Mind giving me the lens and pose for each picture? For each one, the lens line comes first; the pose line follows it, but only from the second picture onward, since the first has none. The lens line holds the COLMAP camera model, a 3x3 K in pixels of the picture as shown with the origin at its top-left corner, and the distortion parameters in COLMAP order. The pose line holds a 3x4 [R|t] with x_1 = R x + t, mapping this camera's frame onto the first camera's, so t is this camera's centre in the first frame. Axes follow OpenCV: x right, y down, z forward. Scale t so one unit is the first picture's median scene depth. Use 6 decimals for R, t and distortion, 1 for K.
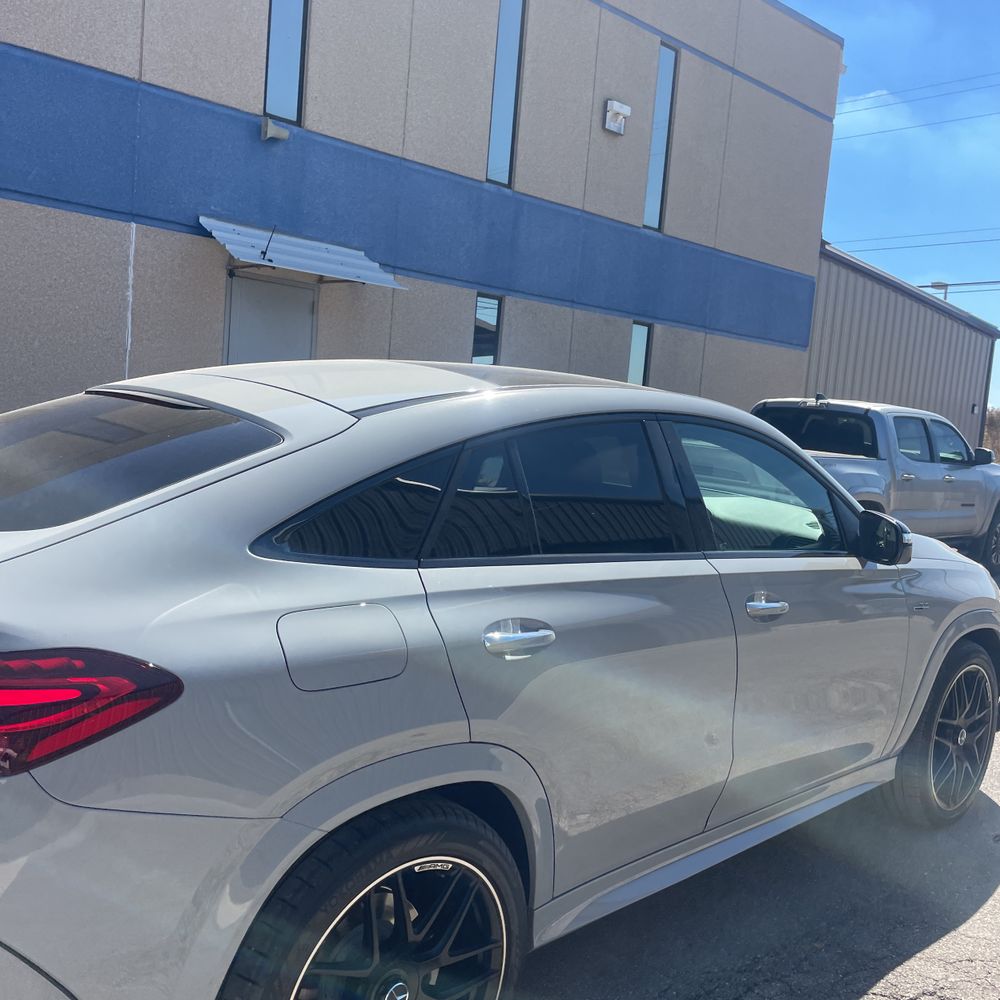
lens RADIAL K [[1014.9, 0, 493.1], [0, 1014.9, 500.7], [0, 0, 1]] dist [0.022902, 0.000000]
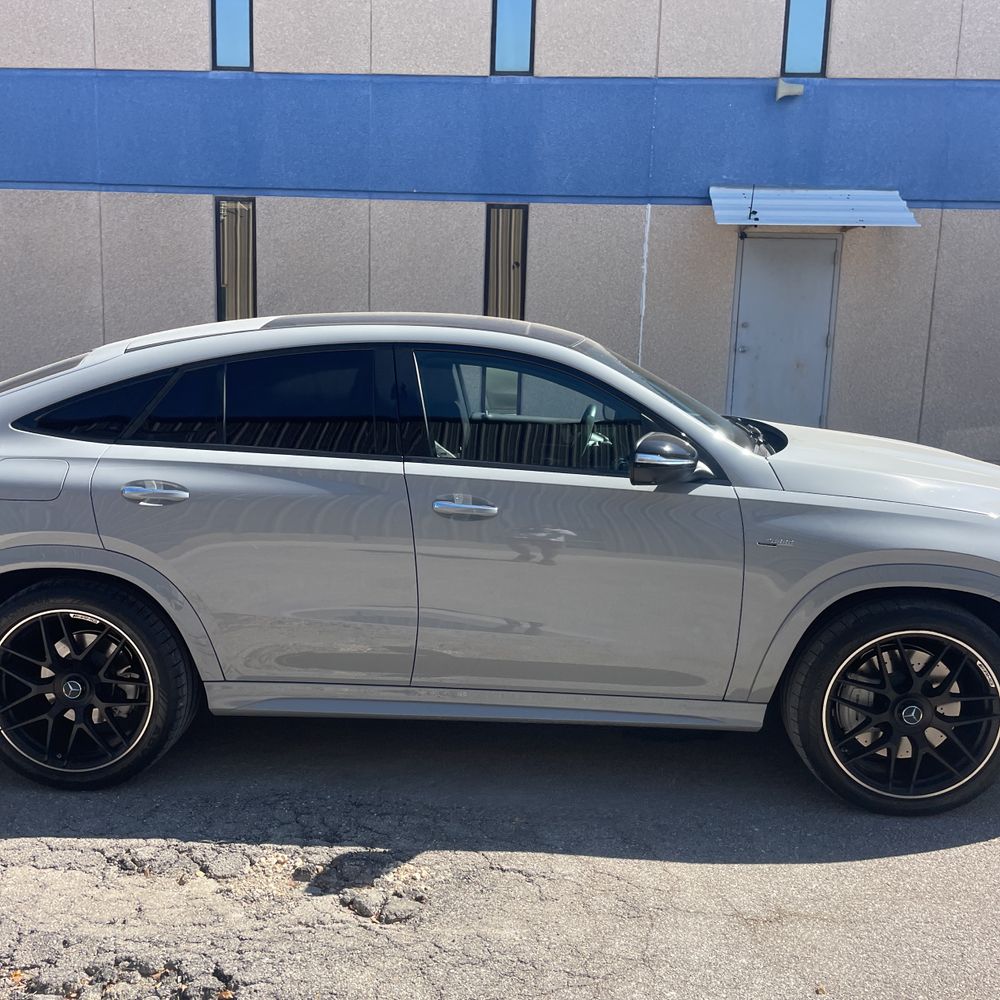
lens RADIAL K [[1014.9, 0, 474.6], [0, 1014.9, 495.9], [0, 0, 1]] dist [0.022902, 0.000000]
pose [[0.673370, 0.057678, -0.737052, 0.373378], [-0.038130, 0.998335, 0.043289, 0.013747], [0.738322, -0.001046, 0.674448, 0.078543]]
